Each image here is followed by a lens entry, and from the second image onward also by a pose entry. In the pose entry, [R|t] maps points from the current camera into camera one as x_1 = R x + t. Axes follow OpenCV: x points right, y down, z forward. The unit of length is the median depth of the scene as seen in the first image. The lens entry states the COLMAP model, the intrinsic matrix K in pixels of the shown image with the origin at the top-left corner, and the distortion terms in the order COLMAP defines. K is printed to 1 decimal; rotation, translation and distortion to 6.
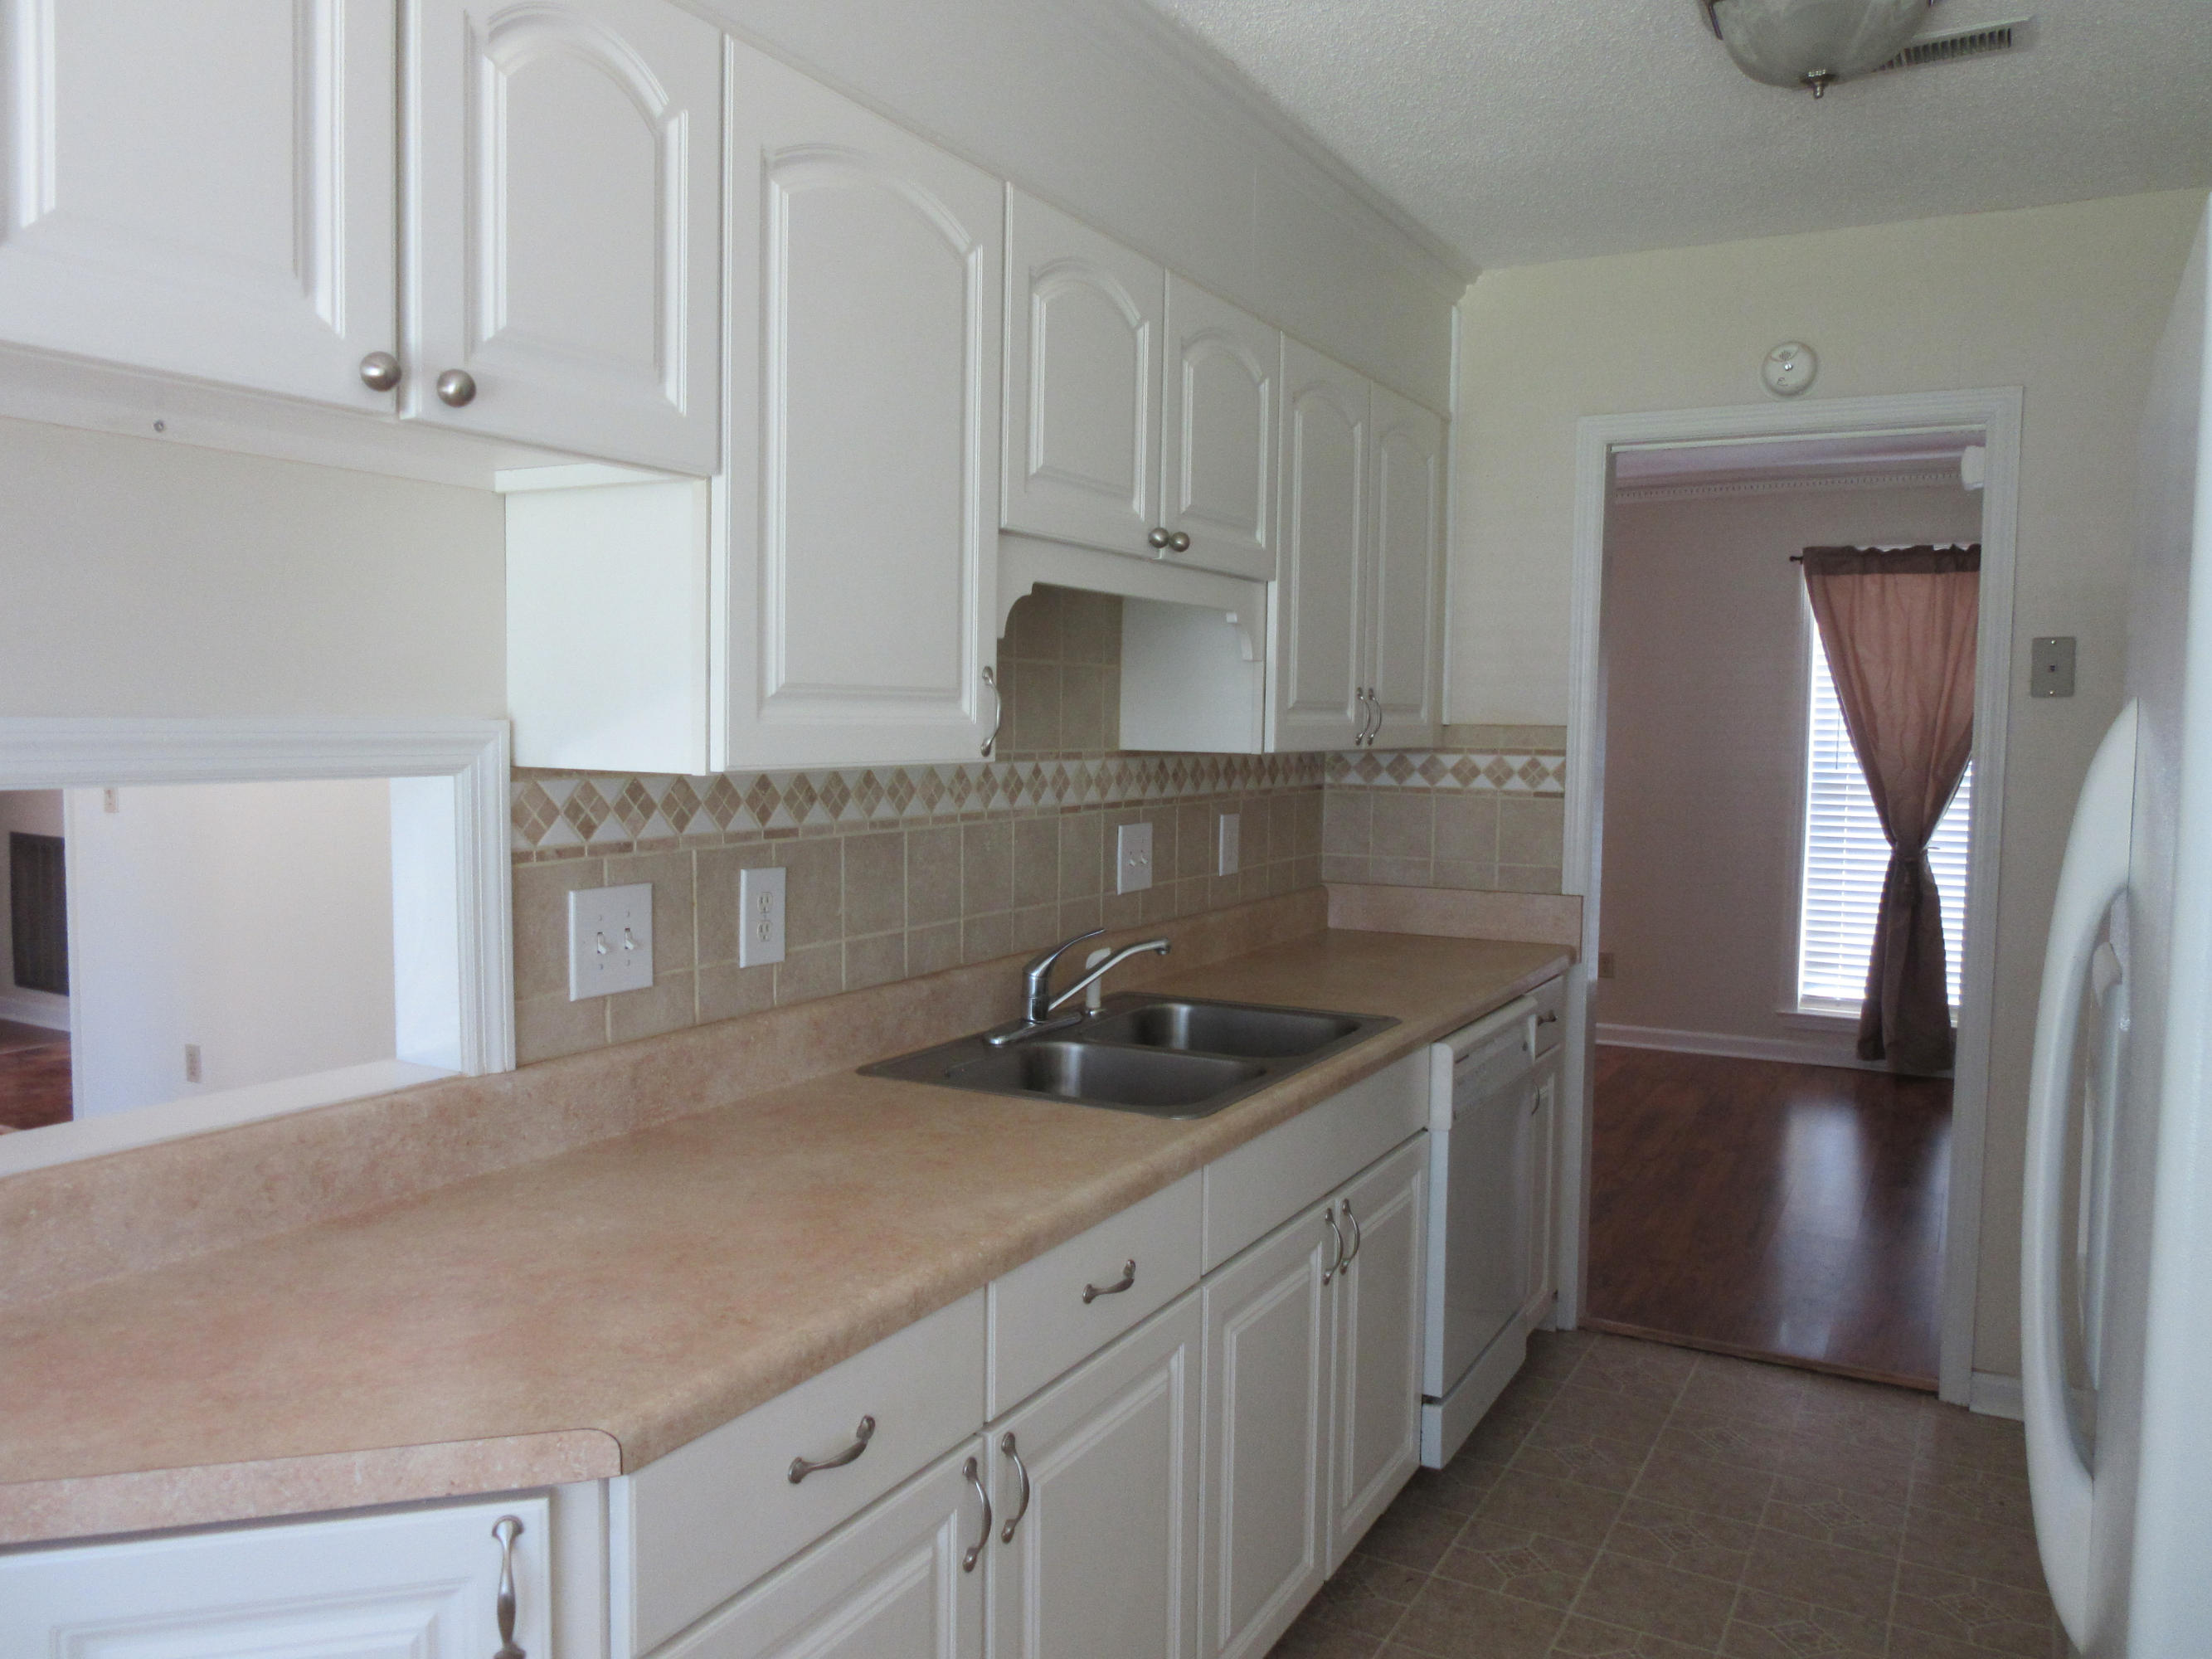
lens RADIAL K [[1669.0, 0, 1100.9], [0, 1669.0, 812.3], [0, 0, 1]] dist [-0.040008, 0.028755]
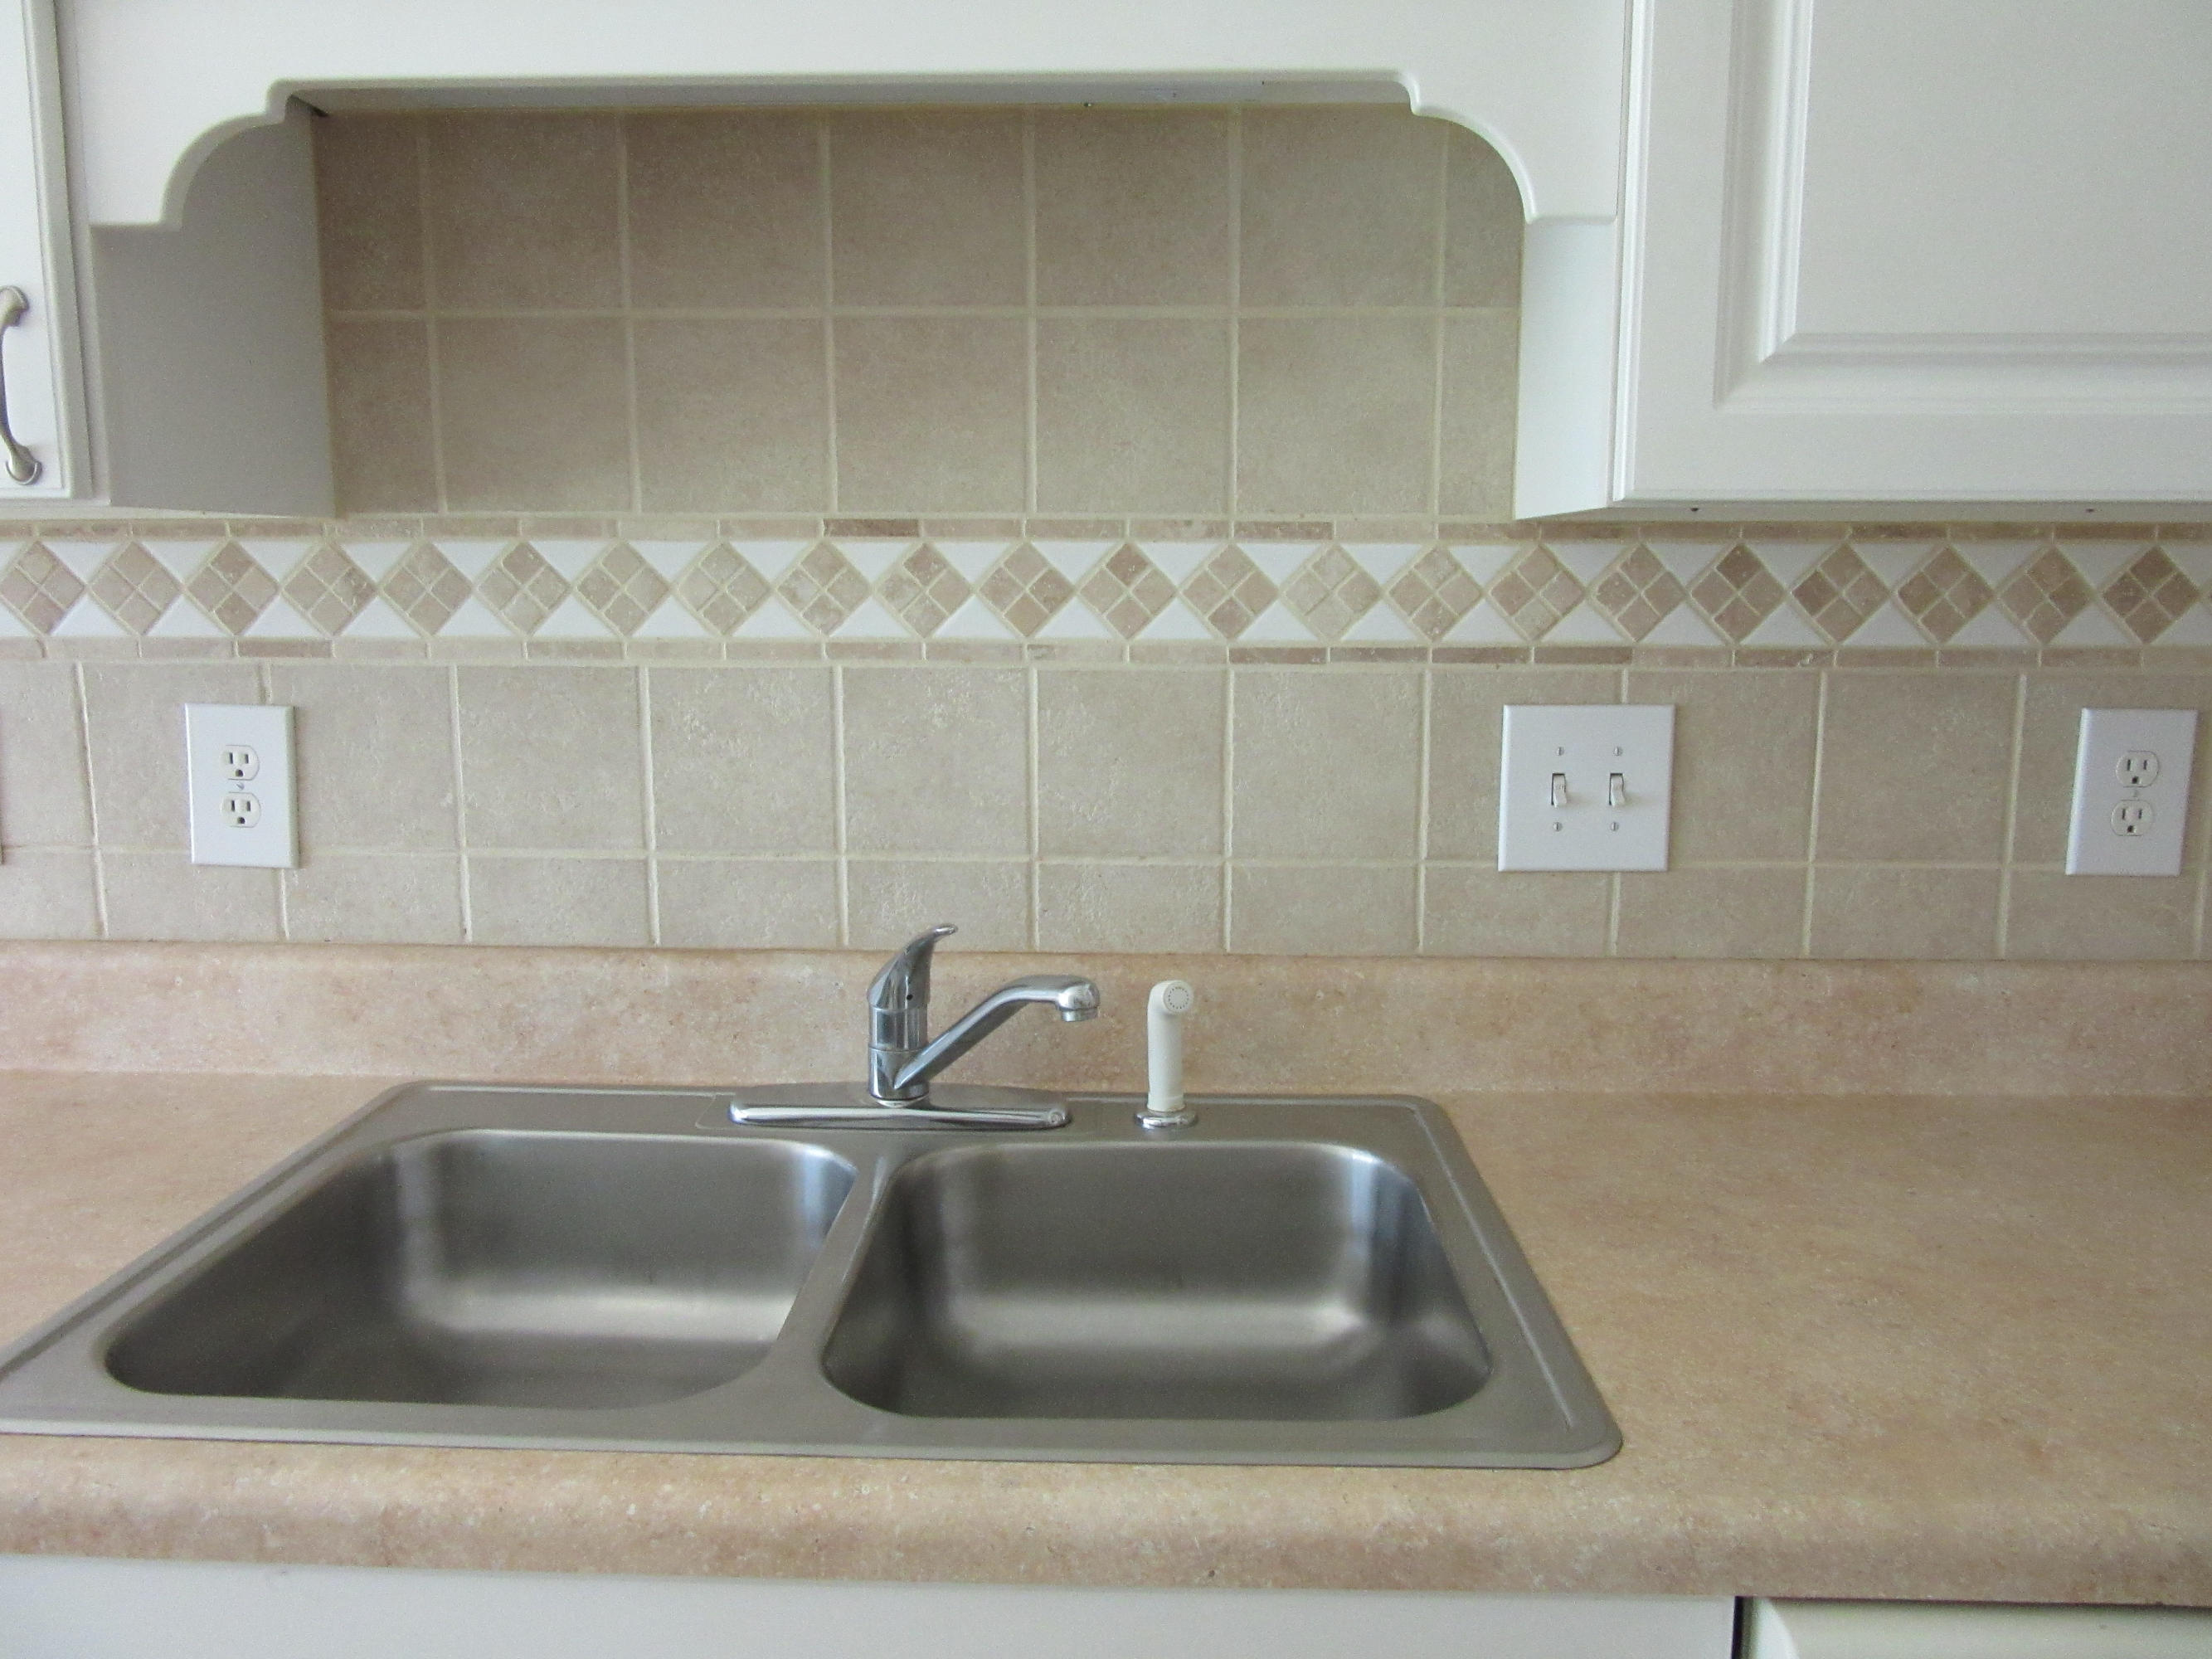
lens RADIAL K [[1923.4, 0, 1115.2], [0, 1923.4, 773.9], [0, 0, 1]] dist [-0.047254, -0.004394]
pose [[0.453536, 0.144493, -0.879447, 0.417499], [-0.047067, 0.989276, 0.138266, -0.039284], [0.889994, -0.021315, 0.455473, 0.756545]]
